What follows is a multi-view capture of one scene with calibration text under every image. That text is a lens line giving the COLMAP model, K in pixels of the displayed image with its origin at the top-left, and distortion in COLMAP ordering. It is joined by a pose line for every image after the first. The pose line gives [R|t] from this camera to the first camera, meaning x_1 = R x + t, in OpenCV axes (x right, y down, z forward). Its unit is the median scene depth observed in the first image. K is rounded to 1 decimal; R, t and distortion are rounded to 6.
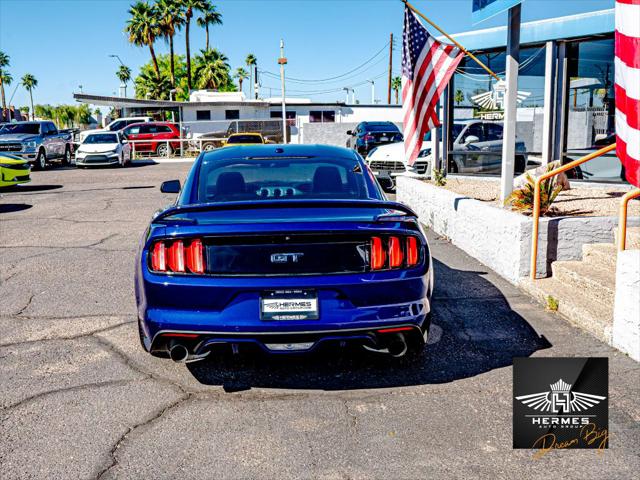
lens RADIAL K [[797.0, 0, 334.3], [0, 797.0, 263.8], [0, 0, 1]] dist [-0.044953, 0.000000]
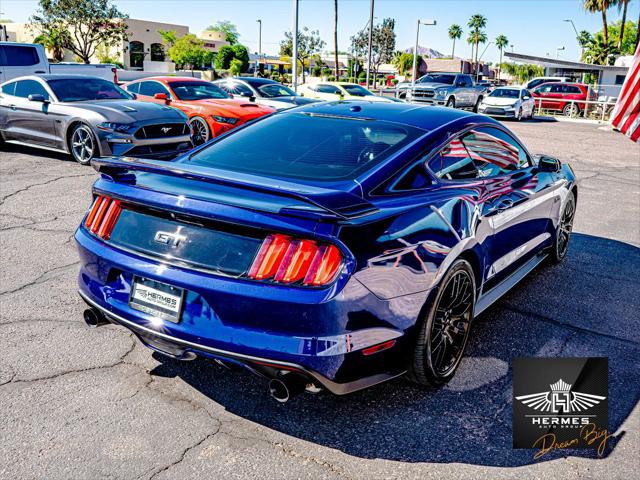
lens RADIAL K [[673.6, 0, 337.7], [0, 673.6, 249.7], [0, 0, 1]] dist [-0.041870, 0.000000]
pose [[0.805475, 0.207088, -0.555270, 0.070823], [-0.167532, 0.978309, 0.121838, -0.016739], [0.568457, -0.005112, 0.822697, 0.085043]]
